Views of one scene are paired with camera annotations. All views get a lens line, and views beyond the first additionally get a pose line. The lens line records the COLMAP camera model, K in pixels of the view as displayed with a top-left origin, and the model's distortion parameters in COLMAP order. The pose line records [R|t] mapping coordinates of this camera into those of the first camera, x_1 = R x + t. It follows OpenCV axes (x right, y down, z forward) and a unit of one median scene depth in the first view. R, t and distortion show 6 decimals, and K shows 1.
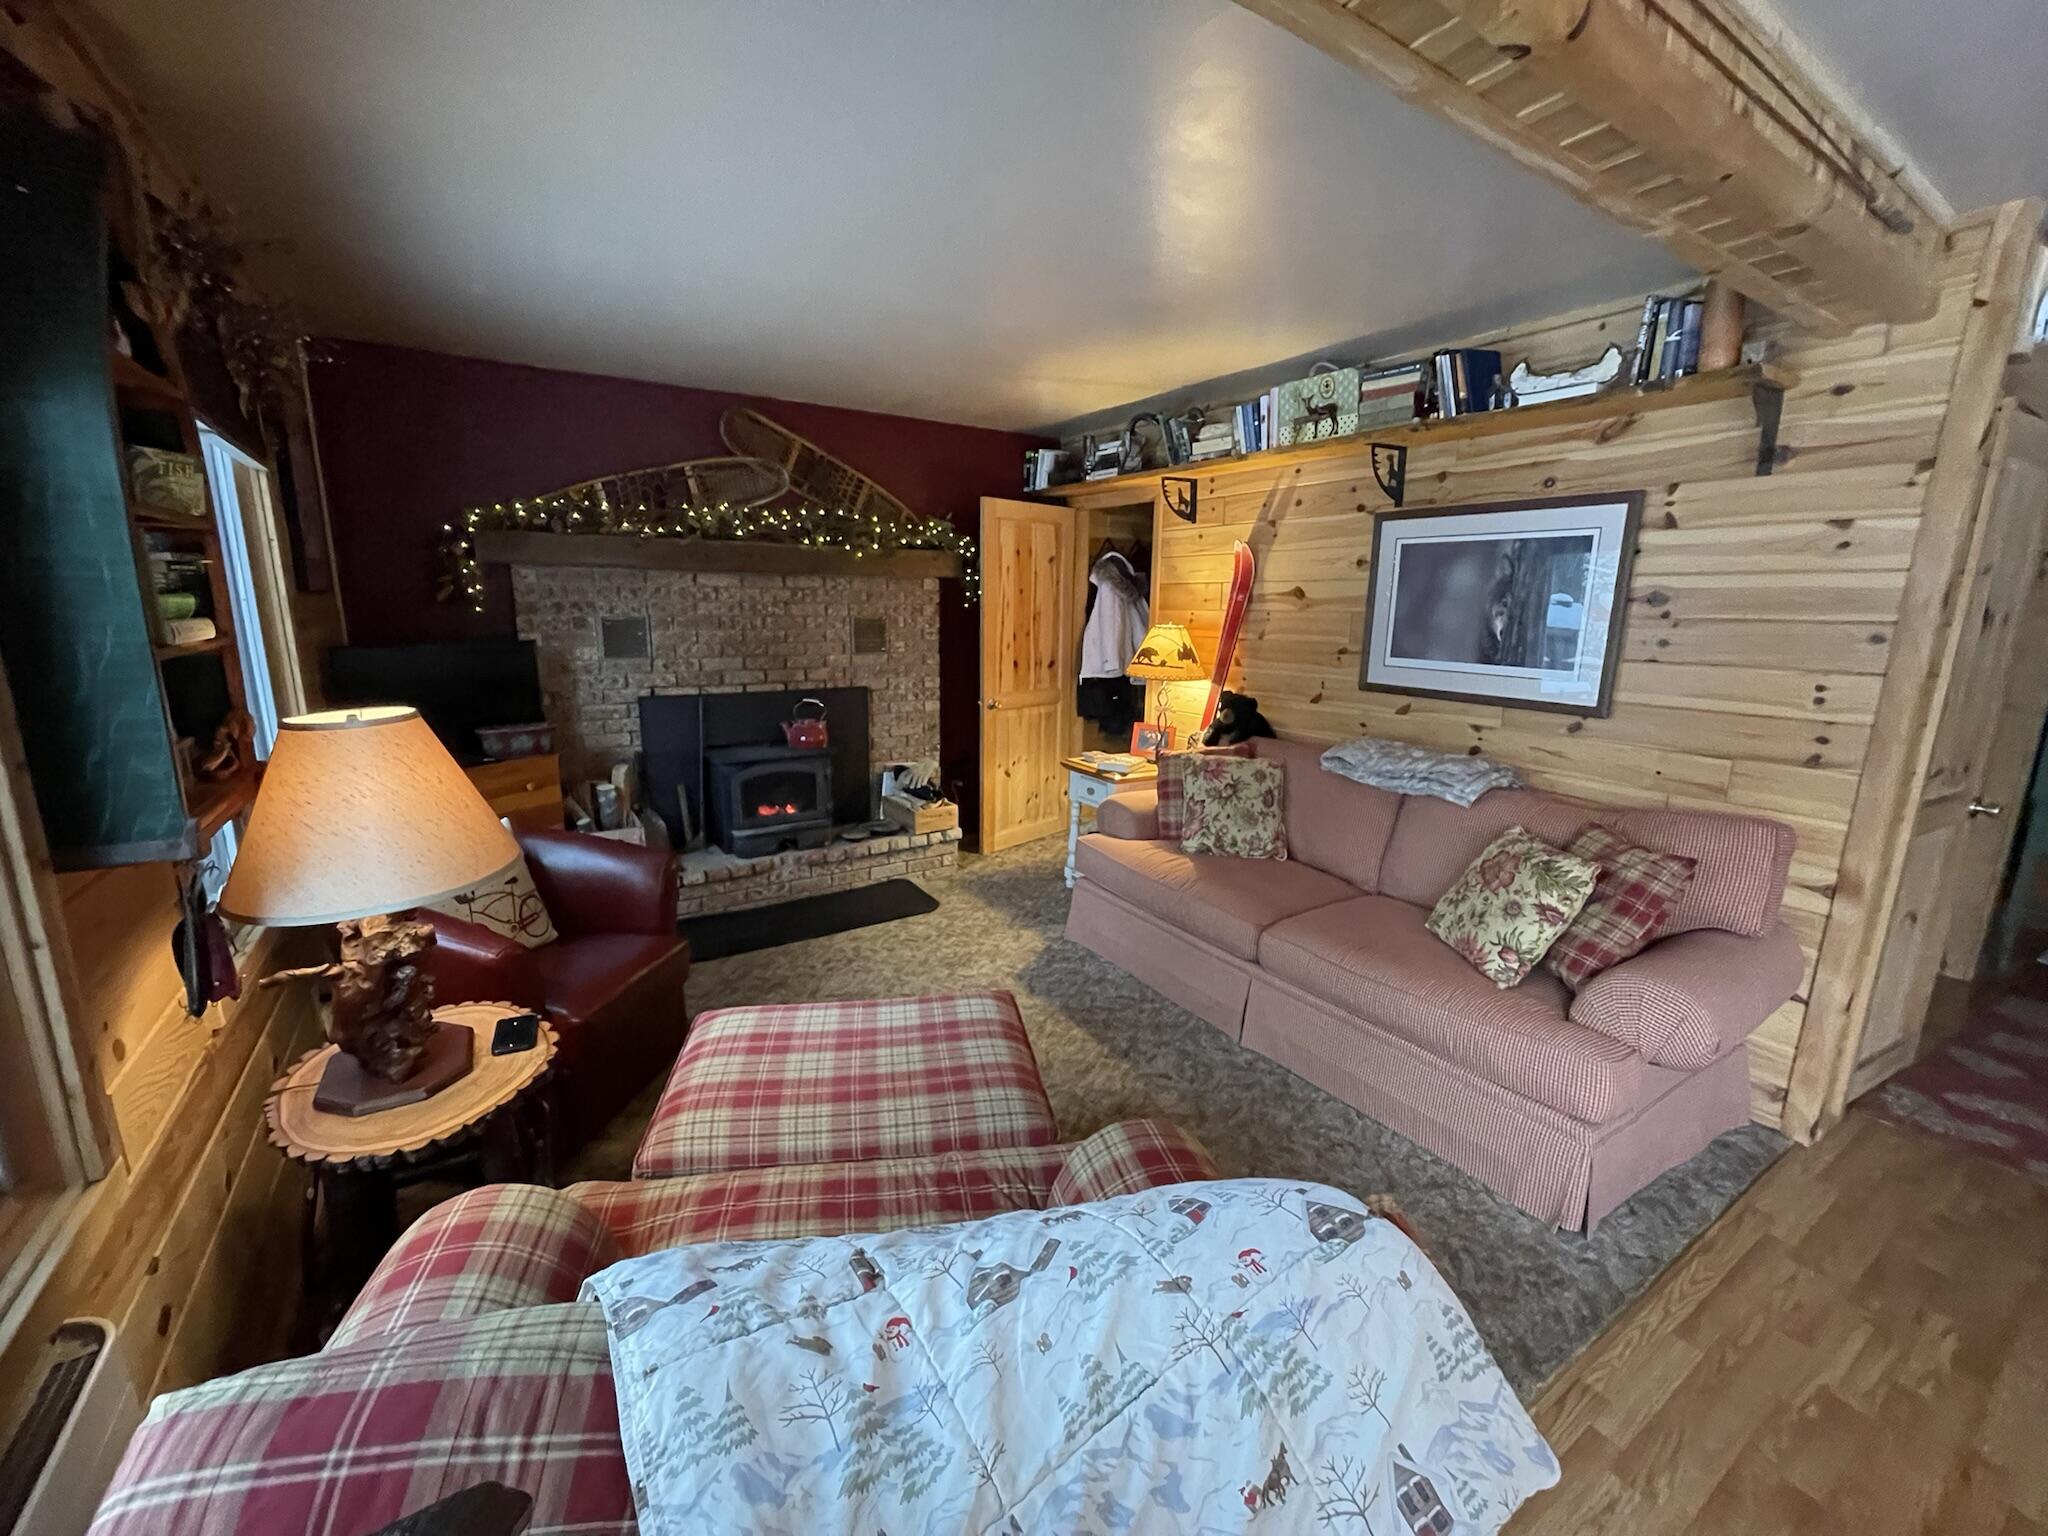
lens RADIAL K [[820.6, 0, 1023.0], [0, 820.6, 779.4], [0, 0, 1]] dist [-0.002211, 0.000440]
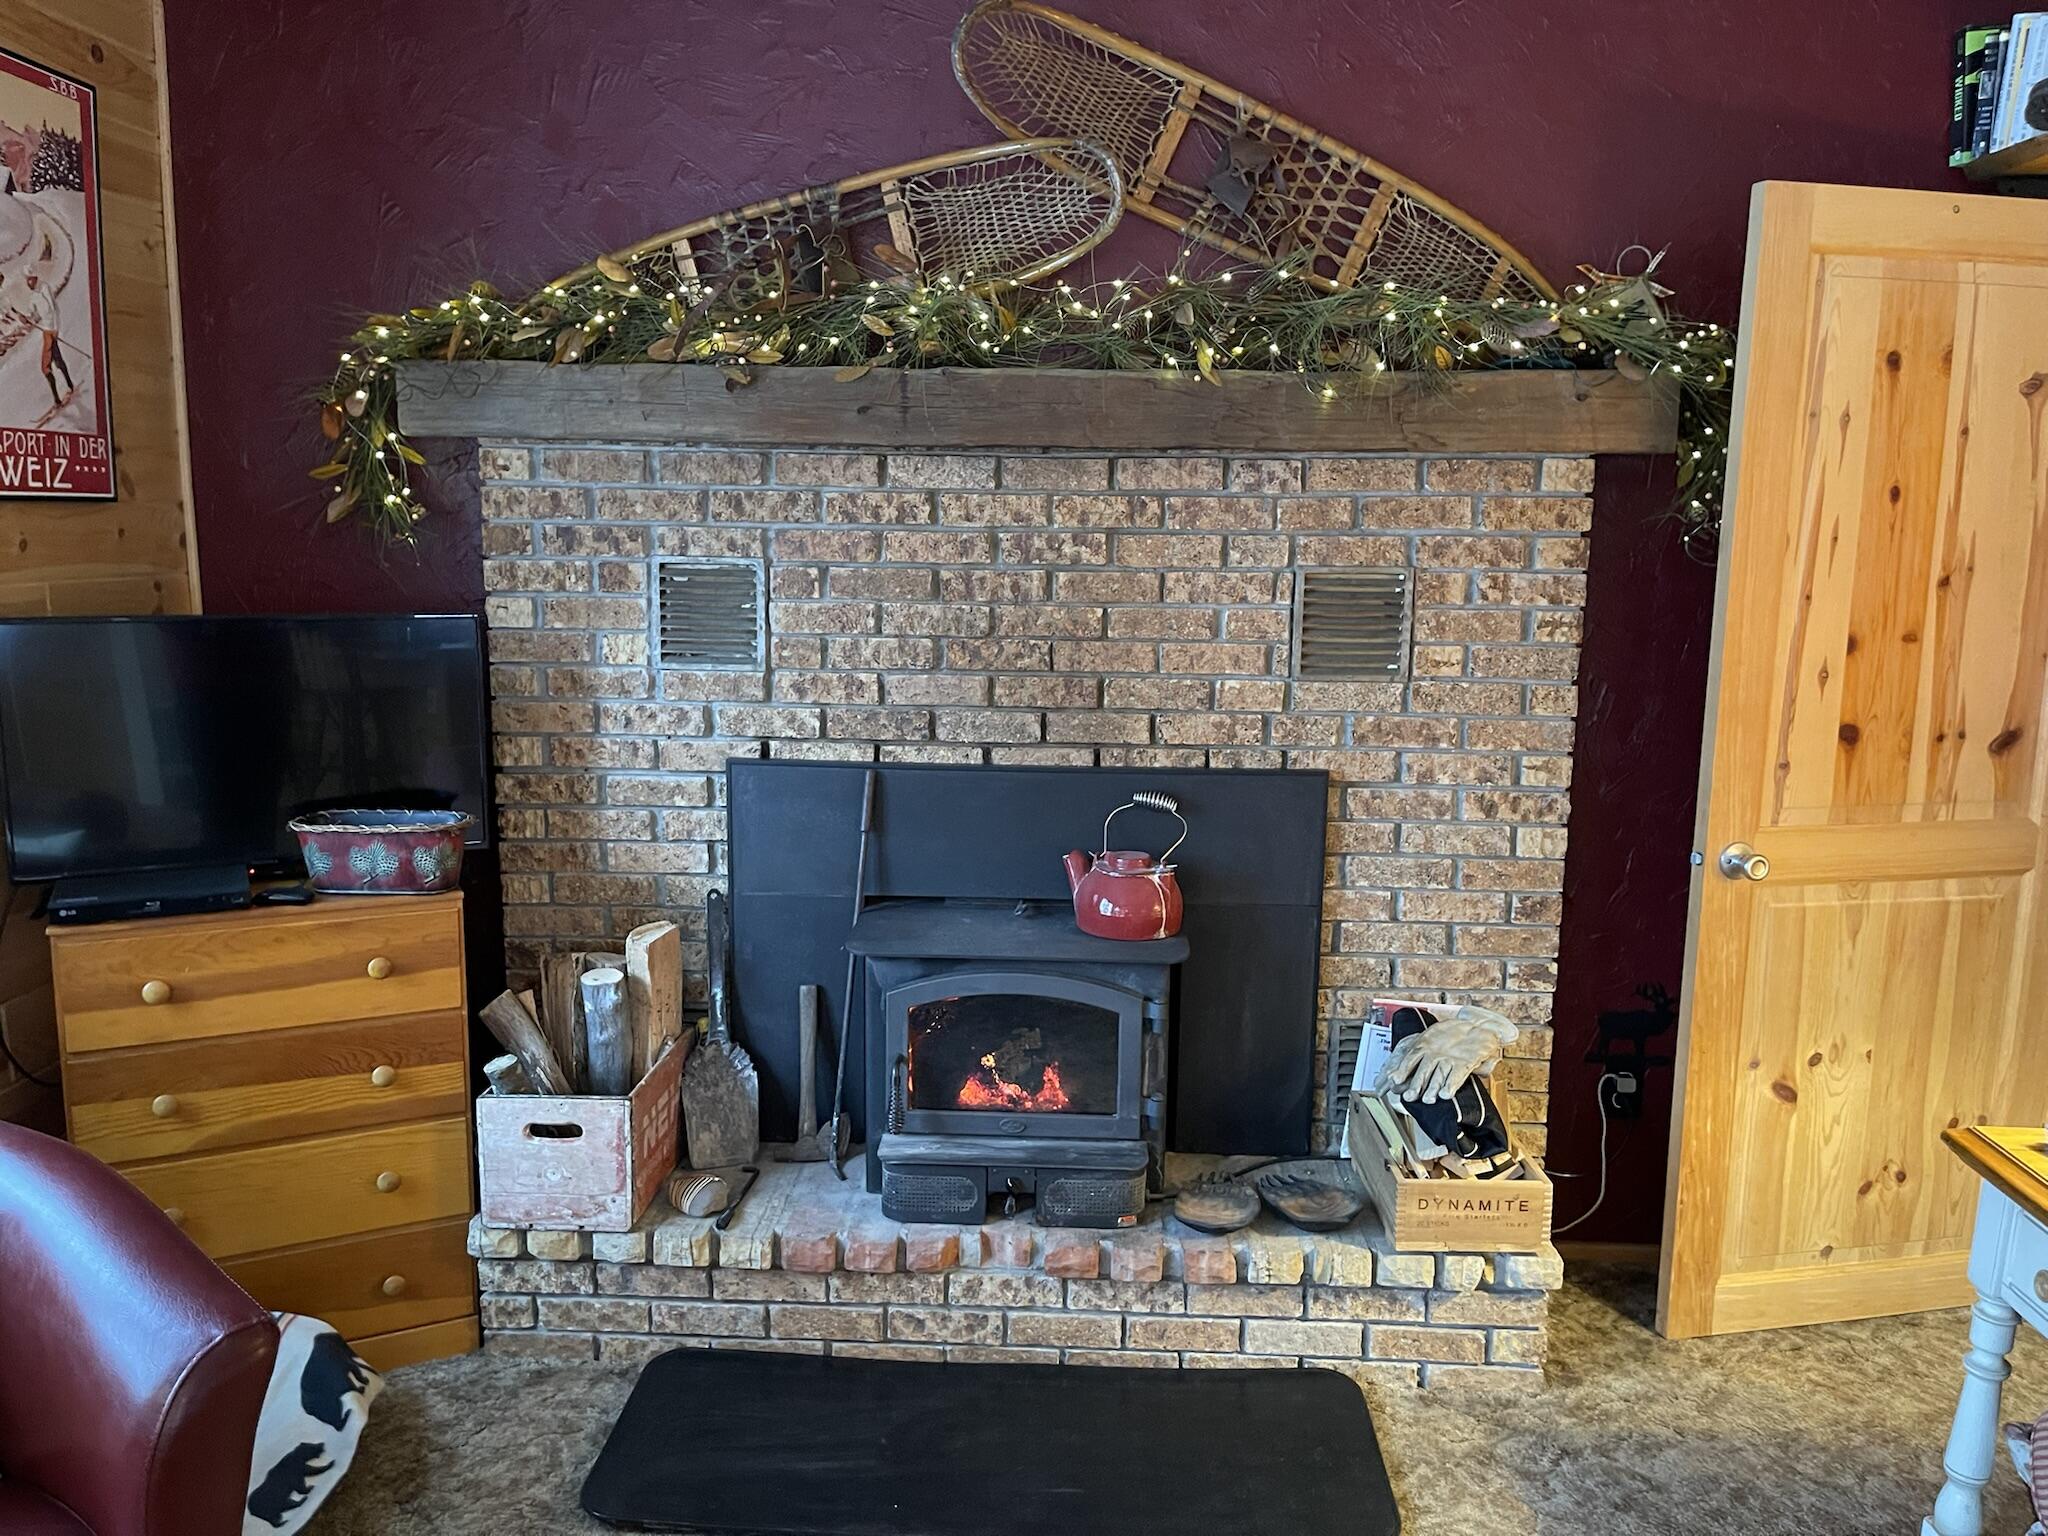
lens RADIAL K [[1548.2, 0, 1030.7], [0, 1548.2, 772.2], [0, 0, 1]] dist [0.061938, -0.060836]
pose [[0.818205, 0.091773, -0.567555, 0.085570], [-0.125337, 0.991906, -0.020300, -0.092356], [0.561099, 0.087745, 0.823085, 0.429064]]
